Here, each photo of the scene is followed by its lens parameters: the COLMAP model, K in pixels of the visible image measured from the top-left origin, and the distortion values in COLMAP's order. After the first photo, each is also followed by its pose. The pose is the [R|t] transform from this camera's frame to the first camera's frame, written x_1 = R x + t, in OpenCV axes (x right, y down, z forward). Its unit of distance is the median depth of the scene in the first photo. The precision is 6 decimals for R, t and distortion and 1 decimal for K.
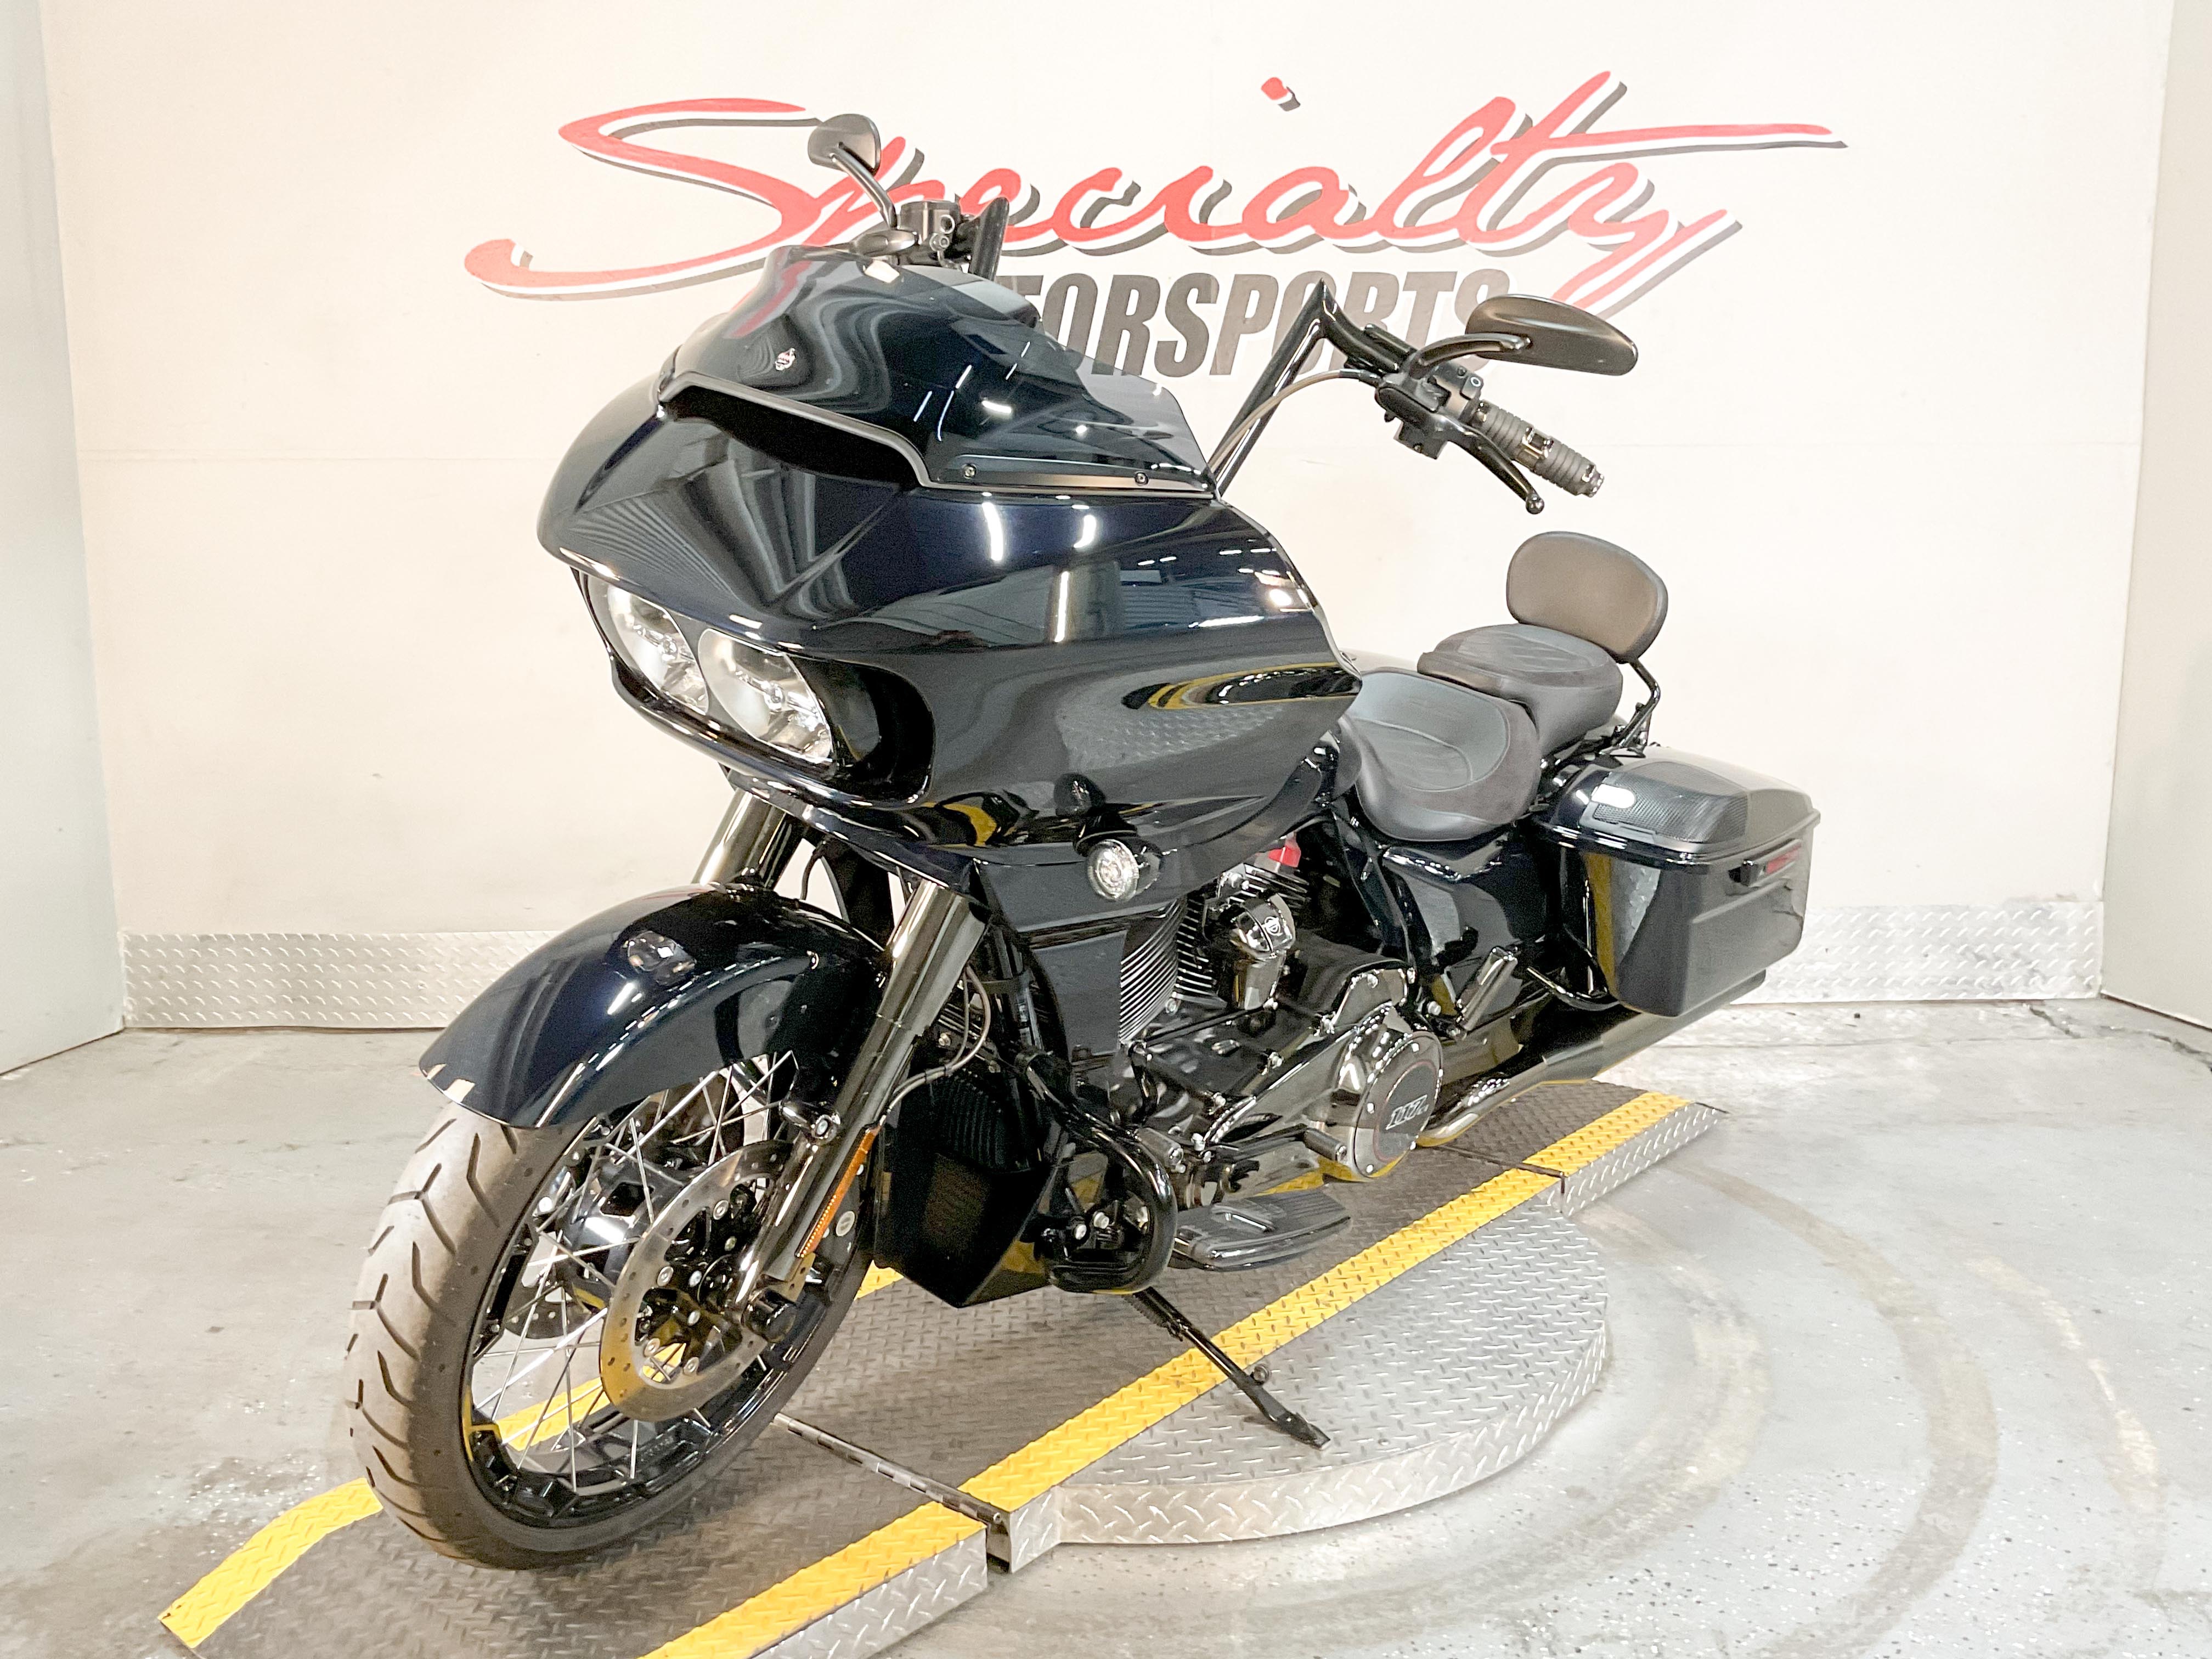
lens RADIAL K [[2014.0, 0, 1106.2], [0, 2014.0, 832.3], [0, 0, 1]] dist [0.008730, -0.022879]
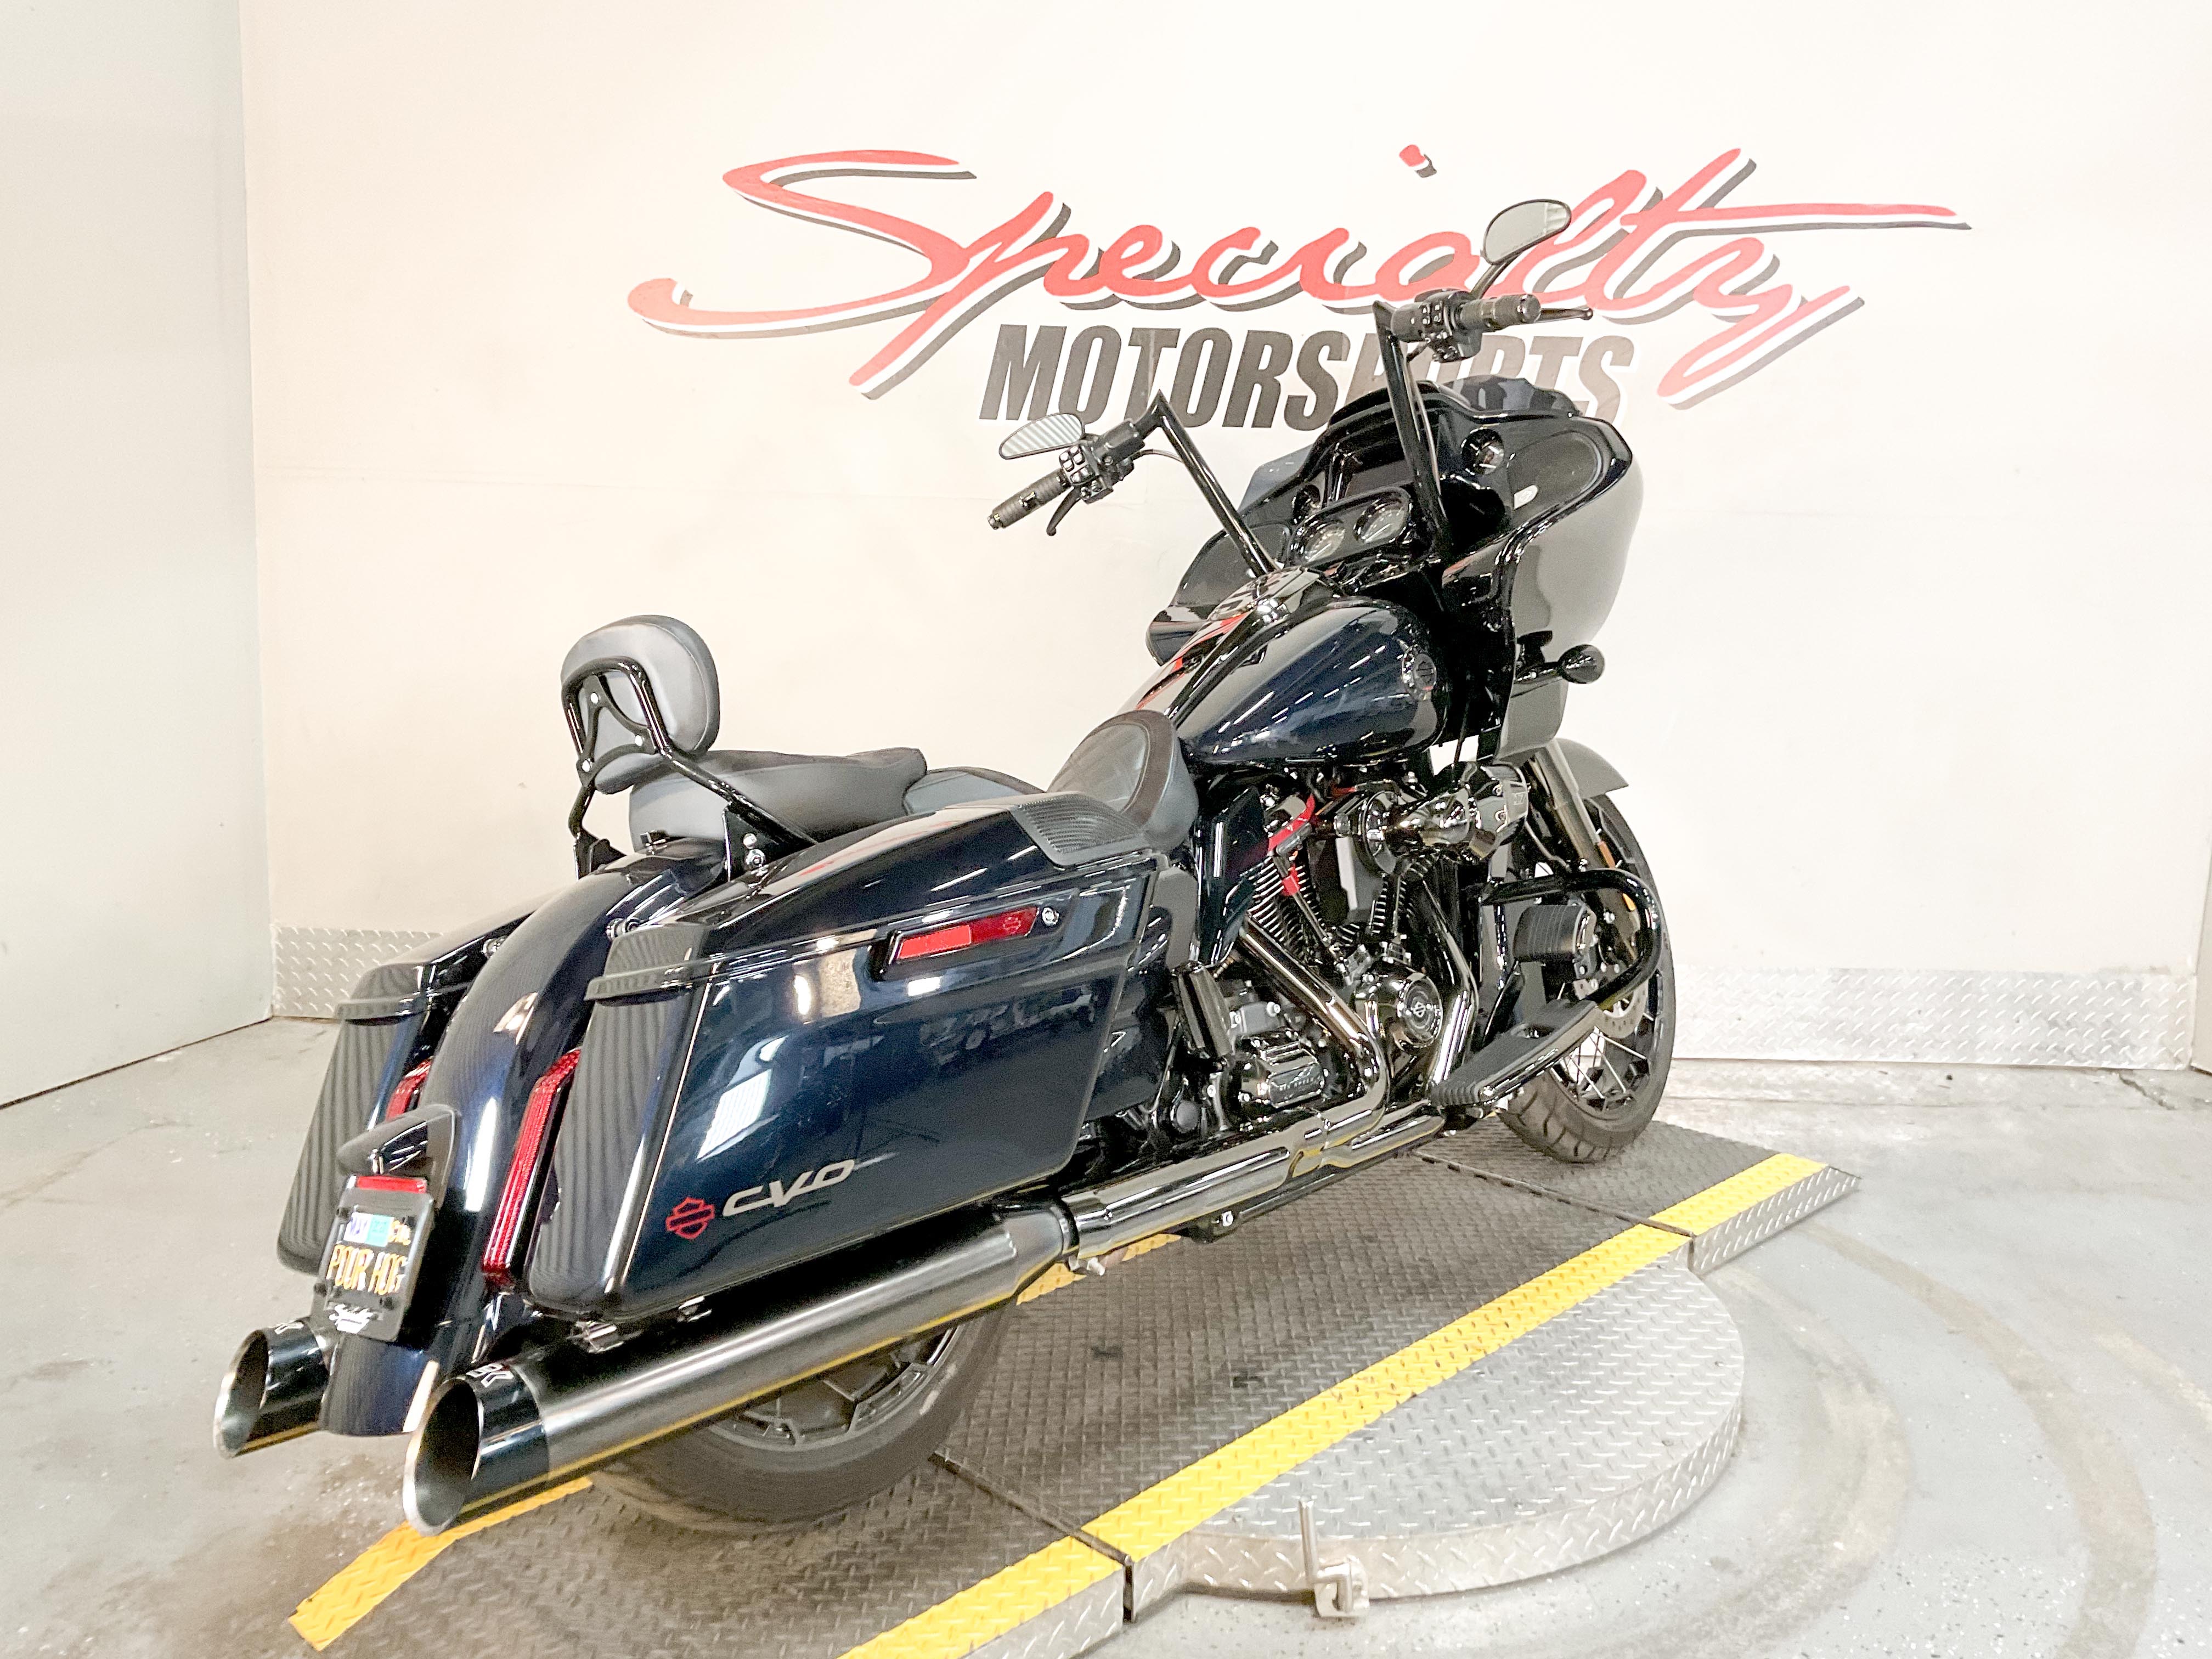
lens RADIAL K [[1860.6, 0, 1109.9], [0, 1860.6, 830.5], [0, 0, 1]] dist [0.000968, -0.001710]
pose [[0.998703, 0.039665, -0.031918, -0.030577], [-0.040257, 0.999025, -0.018136, 0.000551], [0.031167, 0.019397, 0.999326, 0.053608]]
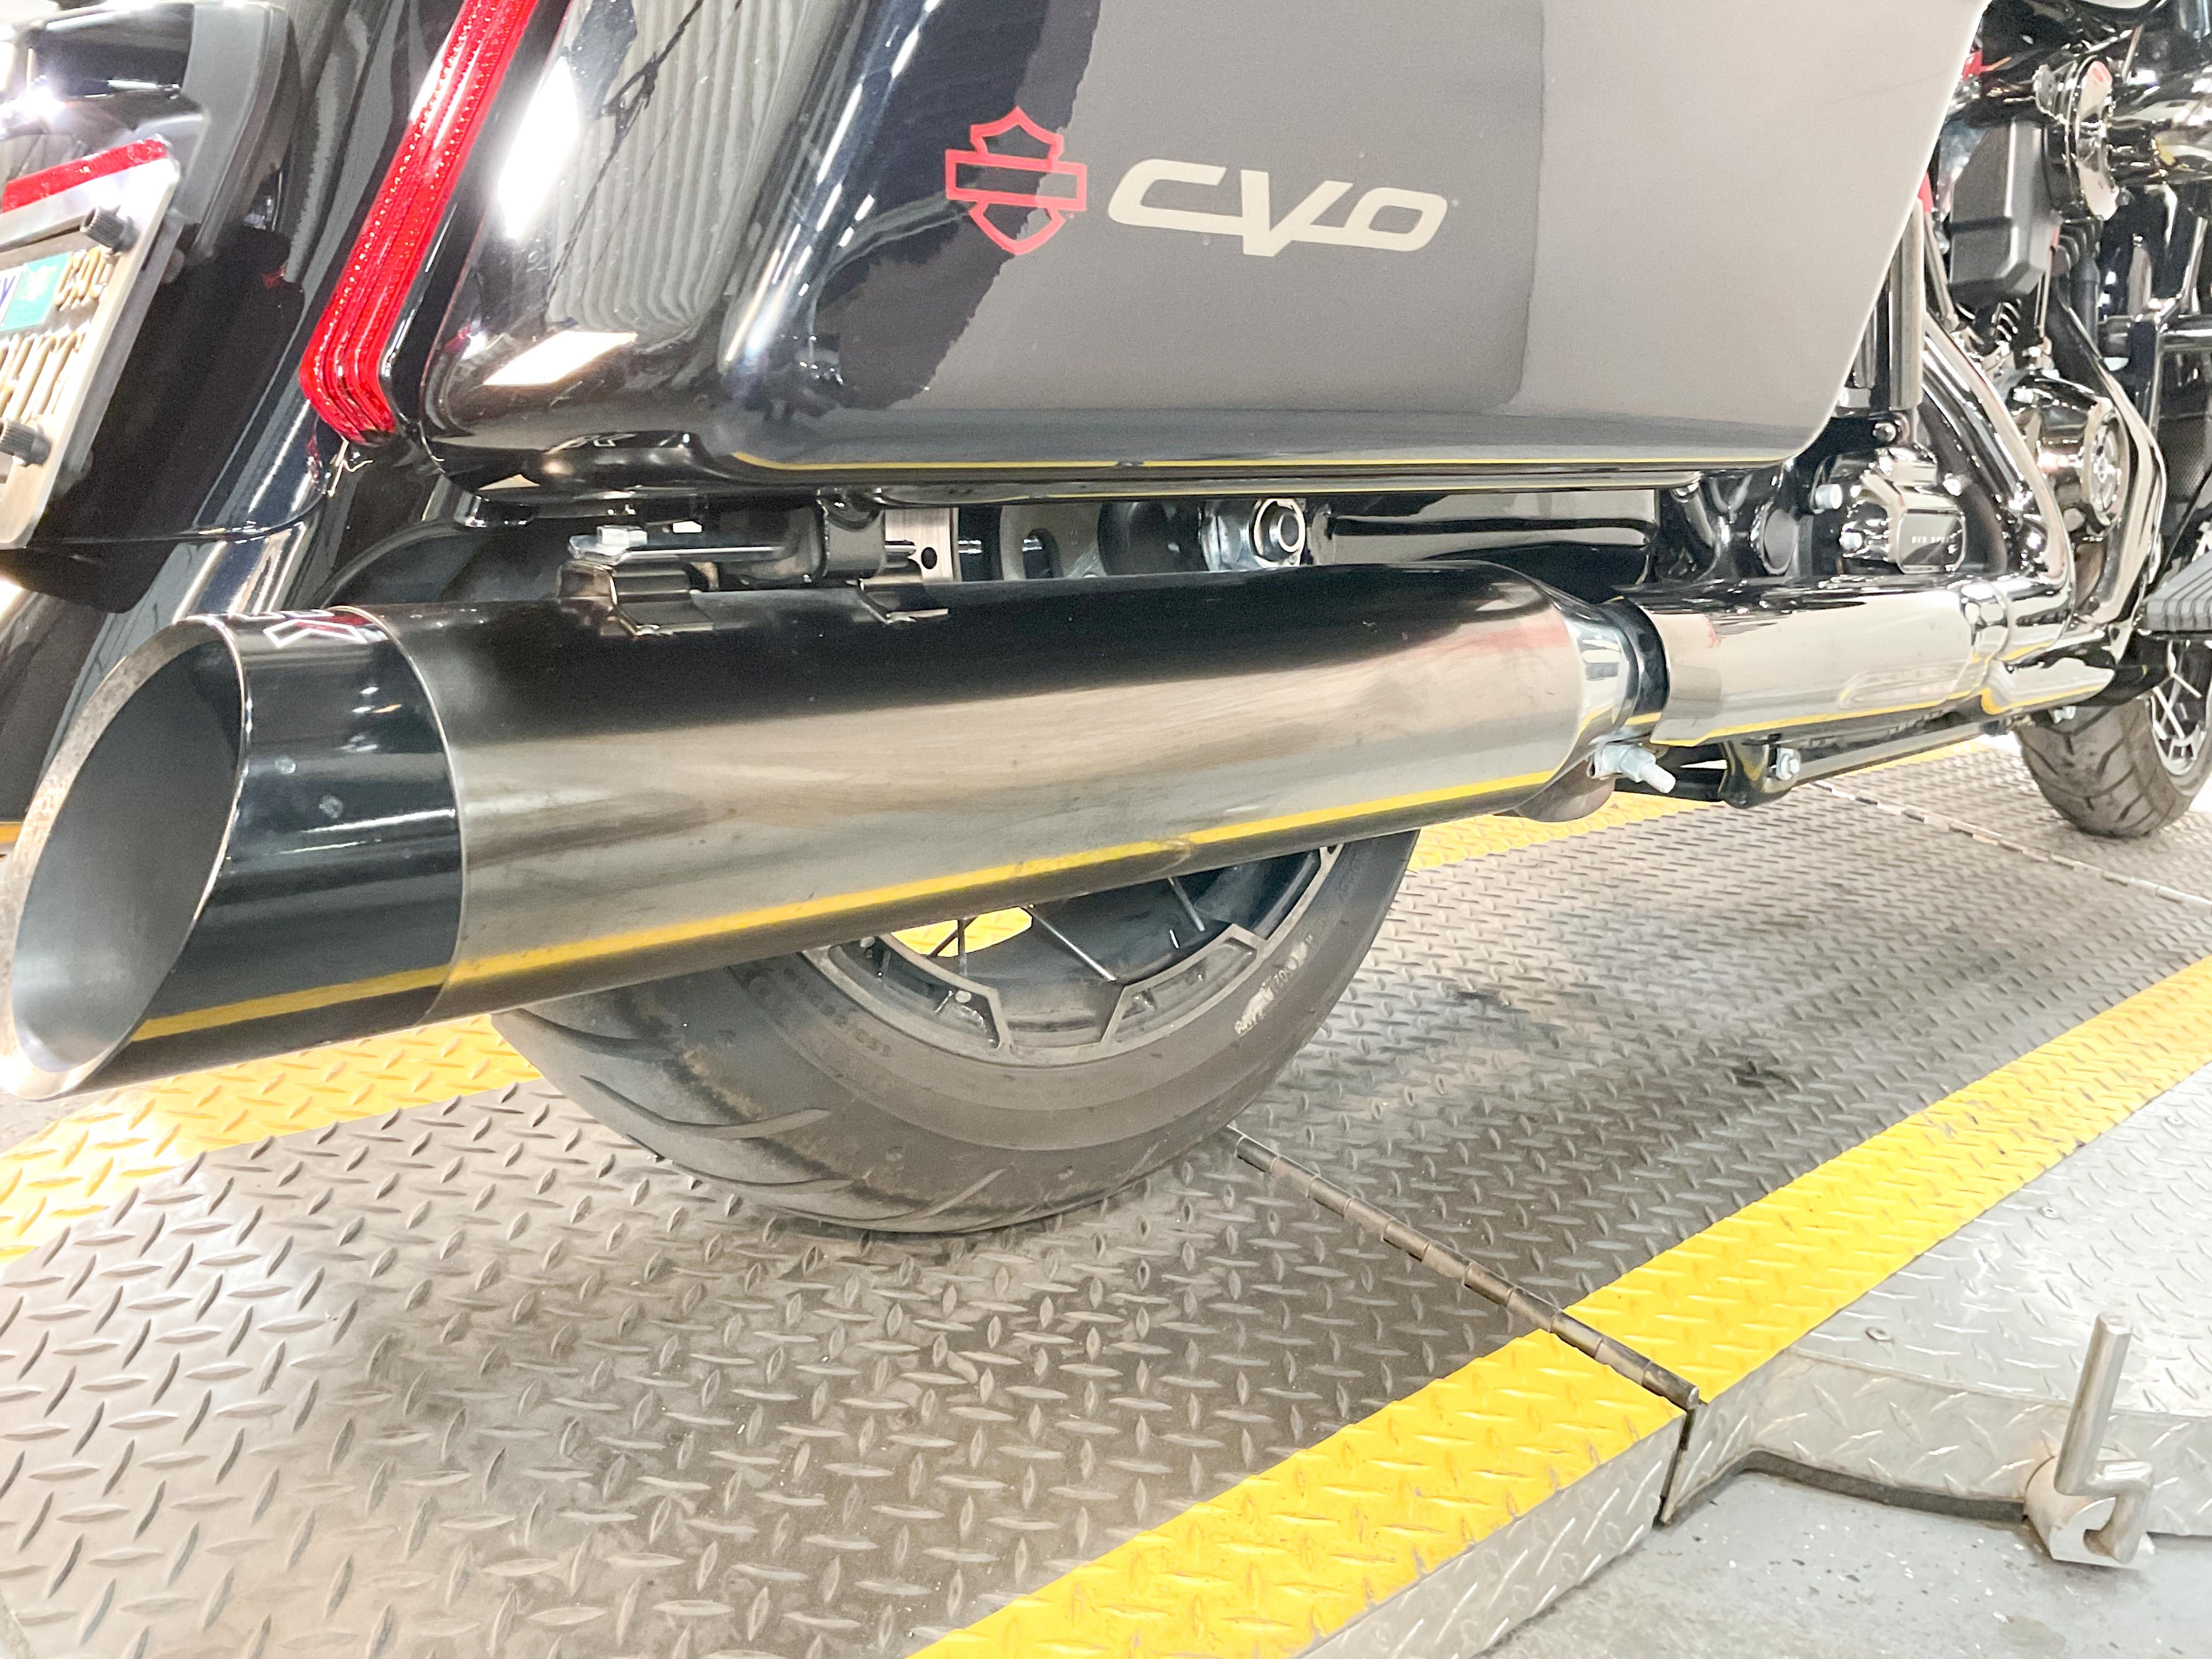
lens RADIAL K [[2014.0, 0, 1106.2], [0, 2014.0, 832.3], [0, 0, 1]] dist [0.008730, -0.022879]
pose [[0.982944, 0.183366, 0.014100, -0.122813], [-0.183772, 0.976399, 0.113455, 0.109874], [0.007037, -0.114111, 0.993443, 0.332355]]
